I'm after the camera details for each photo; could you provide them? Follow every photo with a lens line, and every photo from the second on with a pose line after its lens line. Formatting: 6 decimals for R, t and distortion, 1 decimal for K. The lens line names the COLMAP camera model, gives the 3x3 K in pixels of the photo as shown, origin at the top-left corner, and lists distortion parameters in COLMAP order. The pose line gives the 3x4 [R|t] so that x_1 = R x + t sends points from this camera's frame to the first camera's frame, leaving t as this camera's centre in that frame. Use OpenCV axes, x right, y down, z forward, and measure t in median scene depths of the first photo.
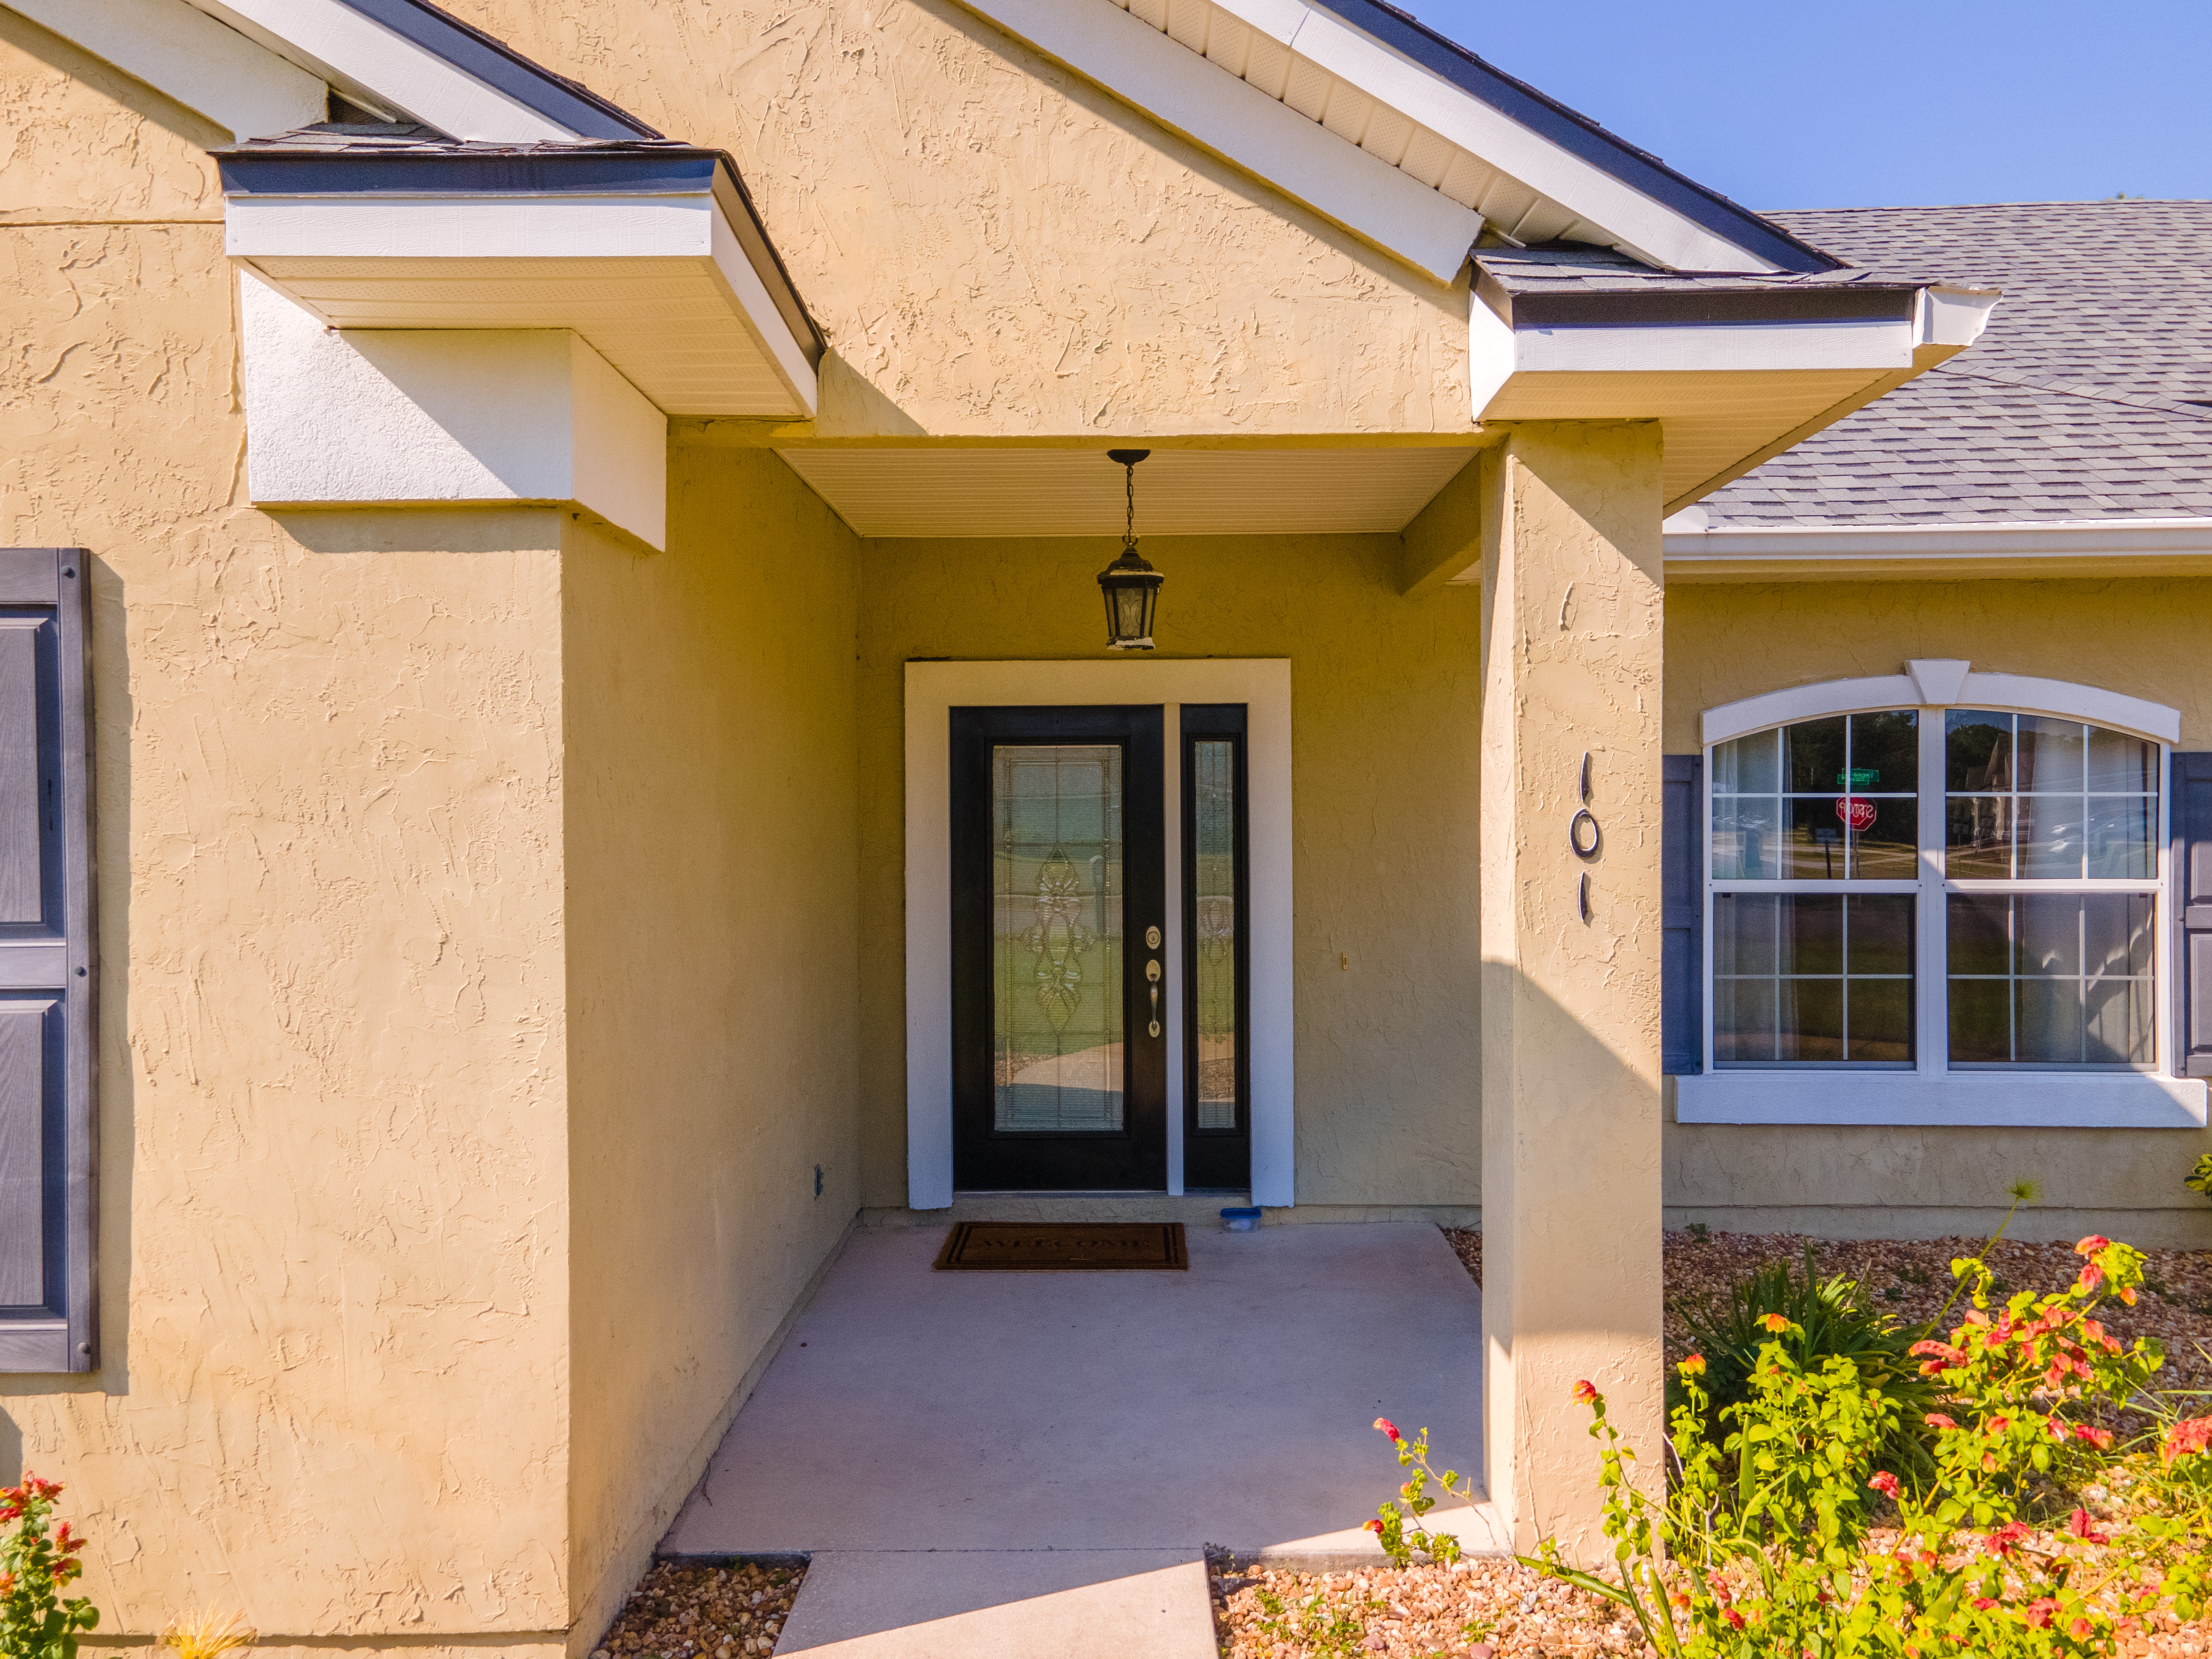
lens RADIAL K [[1598.3, 0, 1113.5], [0, 1598.3, 832.4], [0, 0, 1]] dist [0.019321, 0.018600]
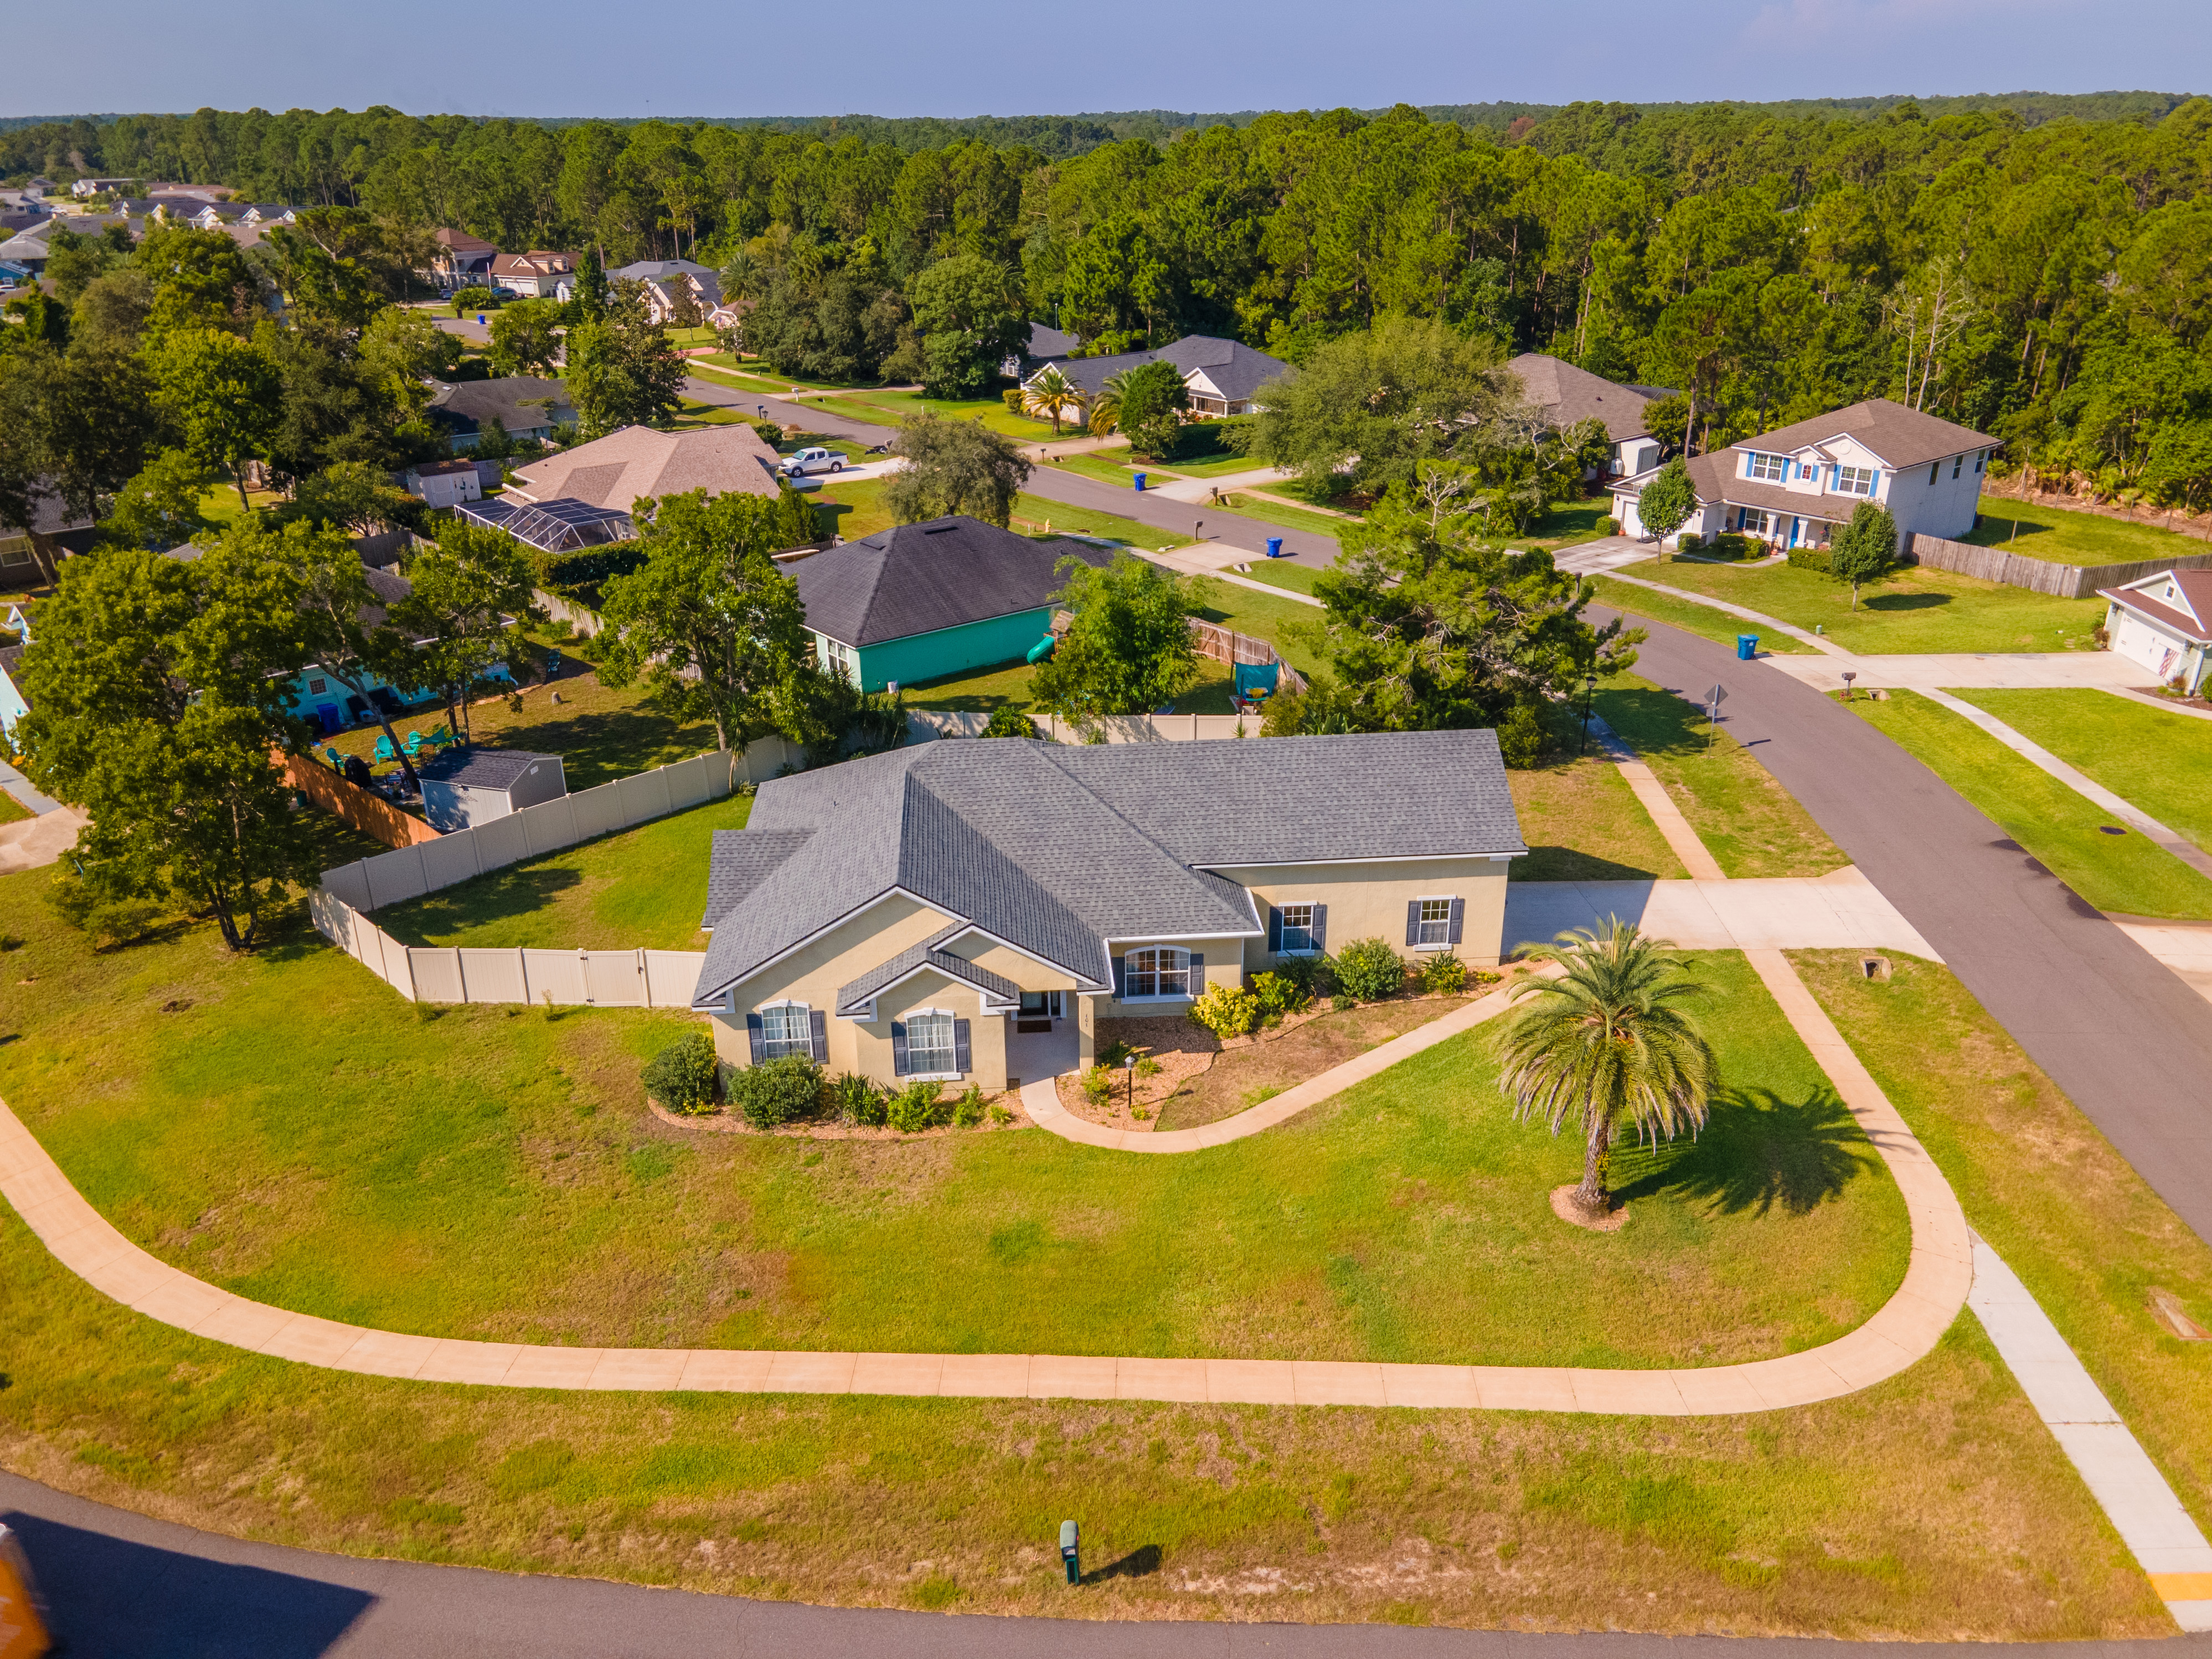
lens RADIAL K [[1598.4, 0, 1107.4], [0, 1598.4, 824.0], [0, 0, 1]] dist [0.019321, 0.018600]
pose [[0.995633, -0.041197, 0.083775, -0.258839], [0.004460, 0.917330, 0.398103, -3.306886], [-0.093250, -0.395990, 0.913508, -5.041470]]
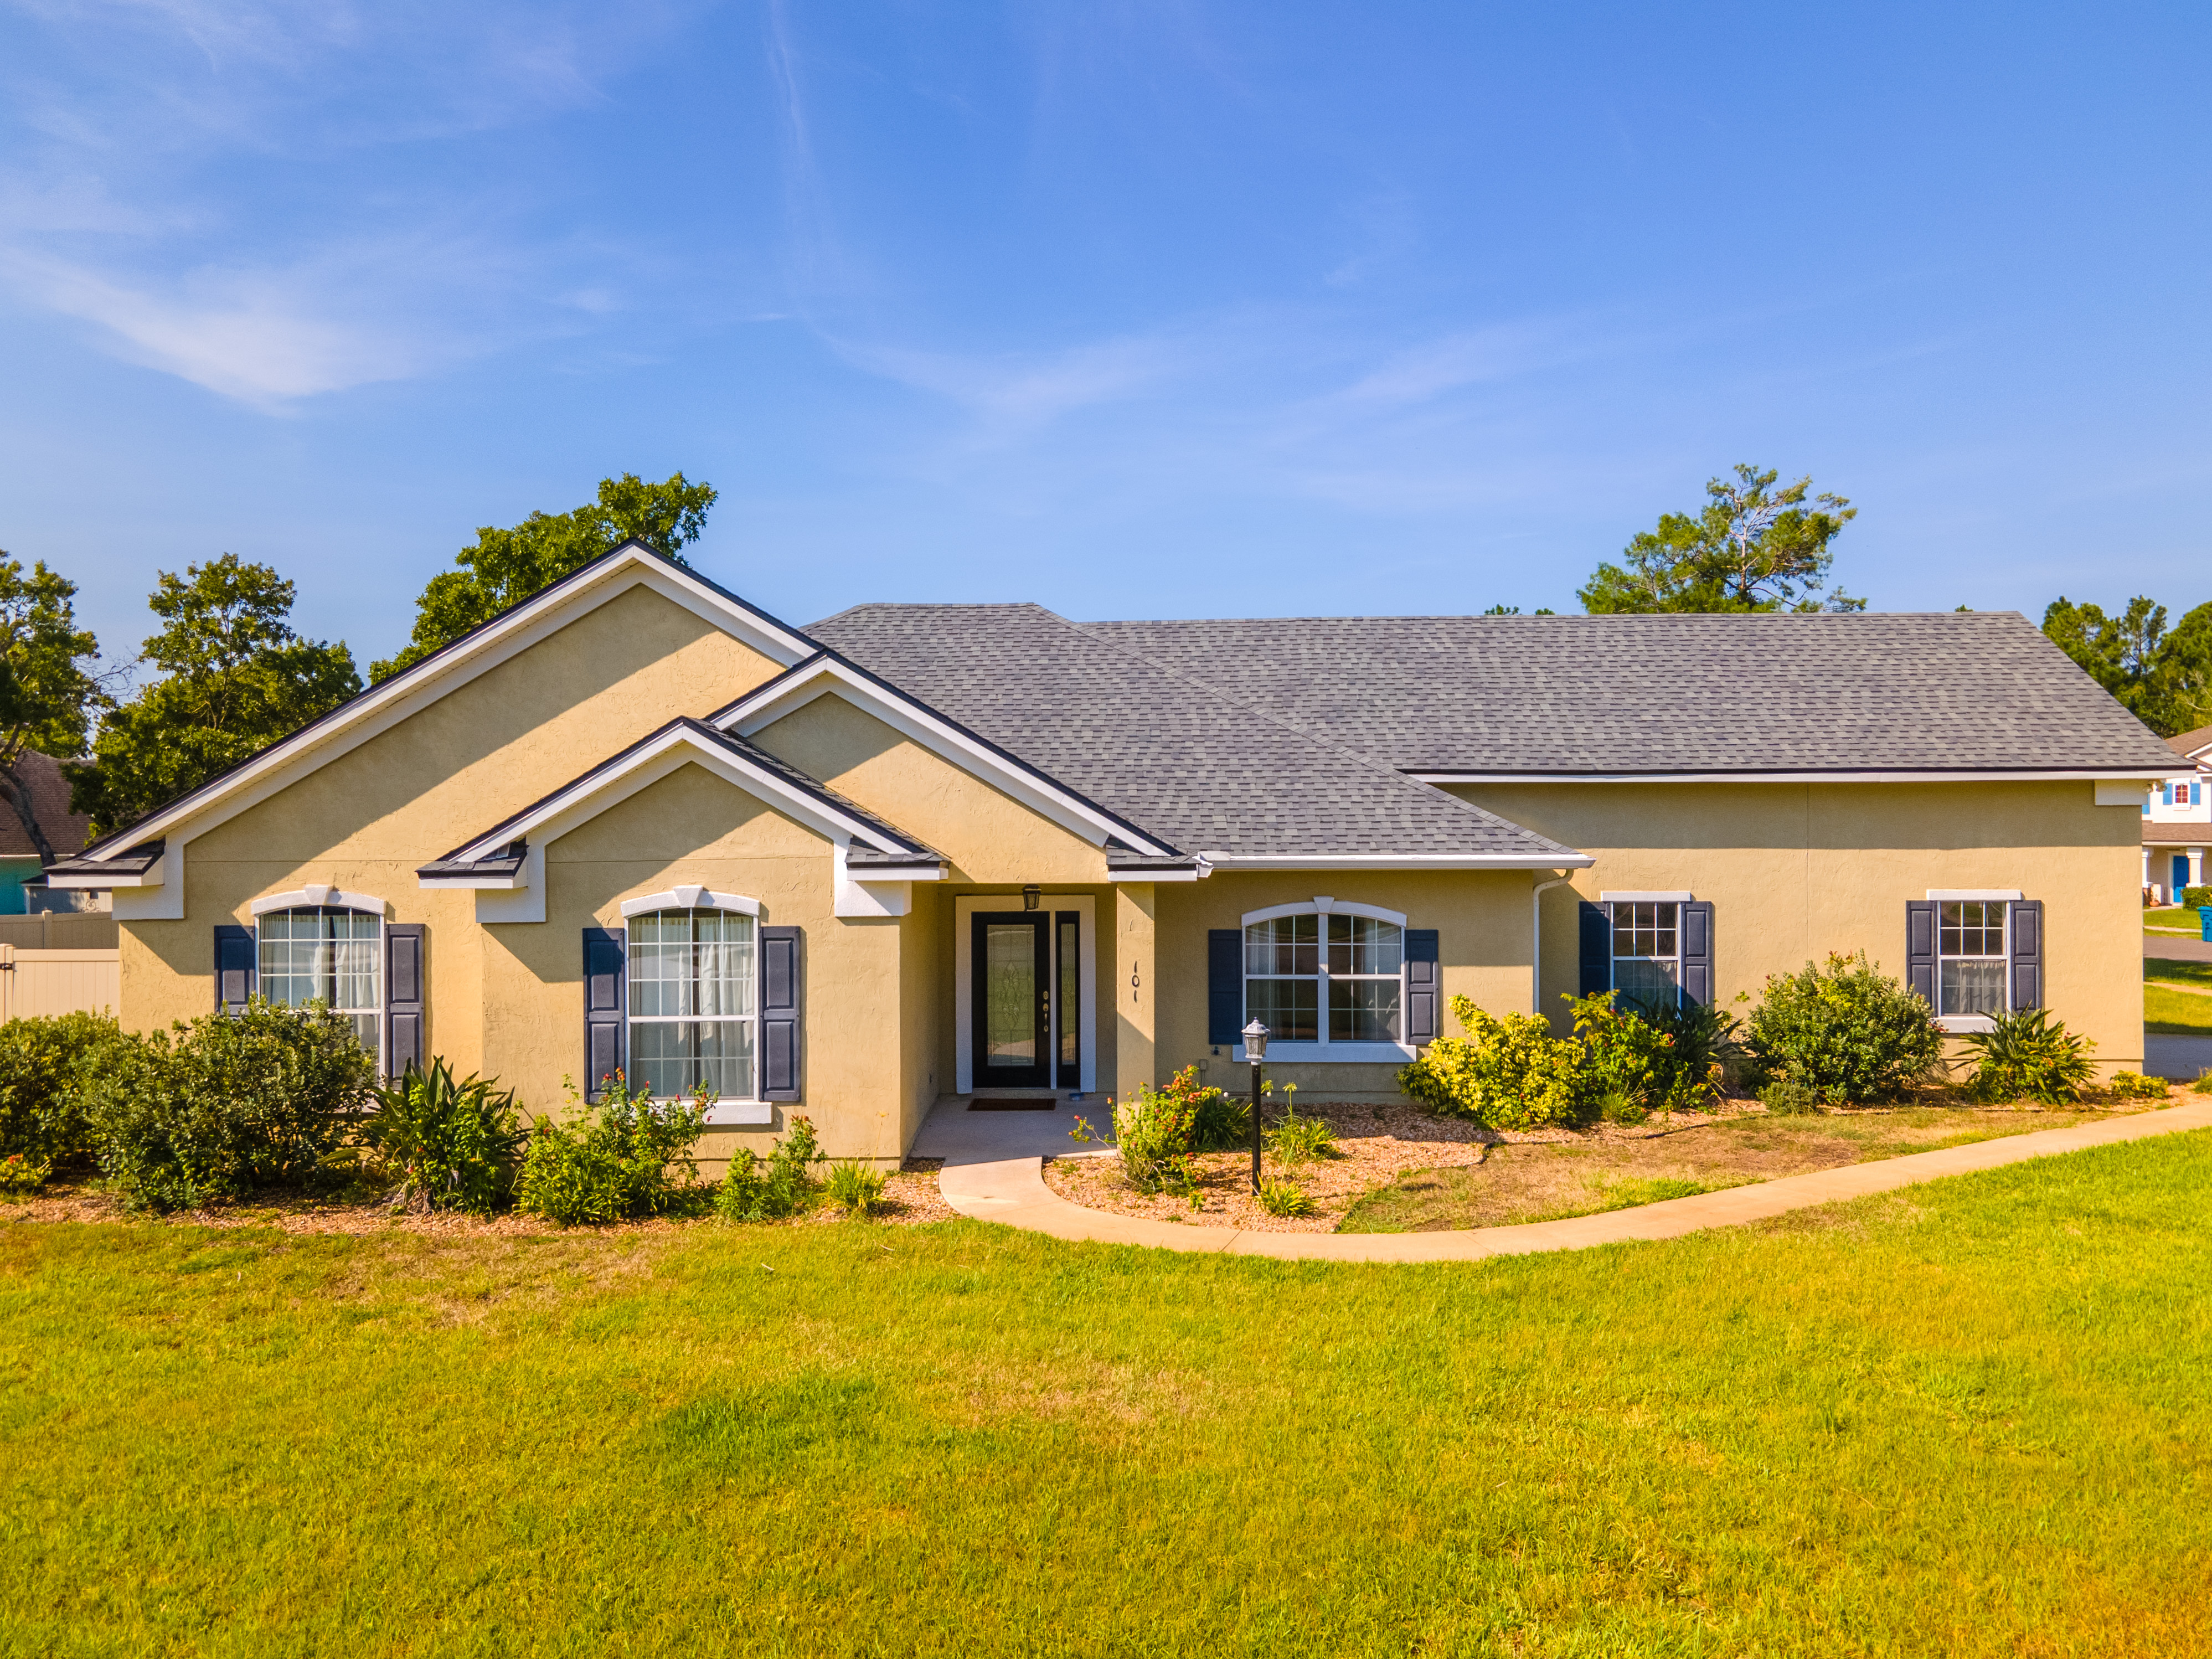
lens RADIAL K [[1598.4, 0, 1112.1], [0, 1598.4, 841.4], [0, 0, 1]] dist [0.019321, 0.018600]
pose [[0.999834, 0.000580, 0.018217, 0.090762], [-0.000630, 0.999996, 0.002748, -0.210517], [-0.018216, -0.002759, 0.999830, -1.776357]]
